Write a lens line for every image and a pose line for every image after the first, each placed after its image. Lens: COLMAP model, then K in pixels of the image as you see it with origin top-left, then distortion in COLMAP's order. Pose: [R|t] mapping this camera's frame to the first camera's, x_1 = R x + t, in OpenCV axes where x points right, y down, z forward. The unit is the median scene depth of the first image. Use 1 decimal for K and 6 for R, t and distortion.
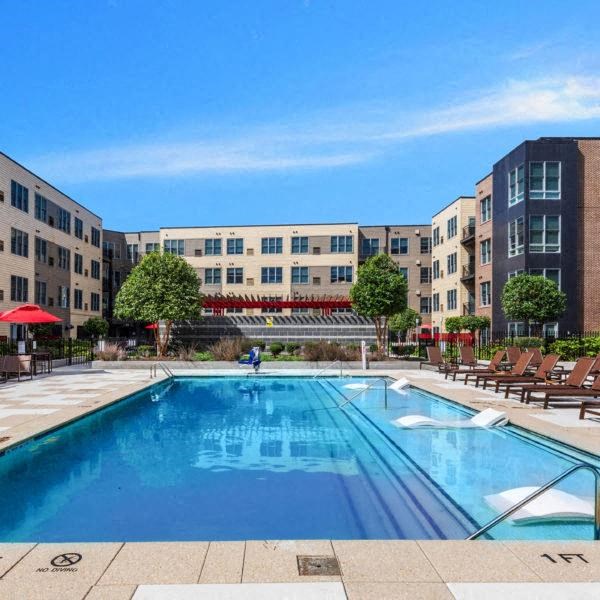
lens RADIAL K [[484.6, 0, 288.8], [0, 484.6, 329.0], [0, 0, 1]] dist [0.009143, 0.003907]
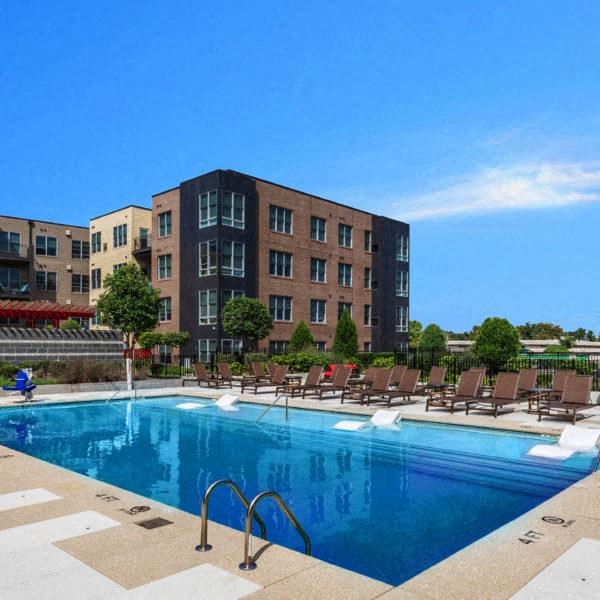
lens RADIAL K [[533.2, 0, 299.4], [0, 533.2, 347.2], [0, 0, 1]] dist [-0.002666, -0.001333]
pose [[0.697141, 0.001880, 0.716932, -0.150897], [-0.007072, 0.999966, 0.004254, -0.001242], [-0.716900, -0.008035, 0.697130, 0.034474]]
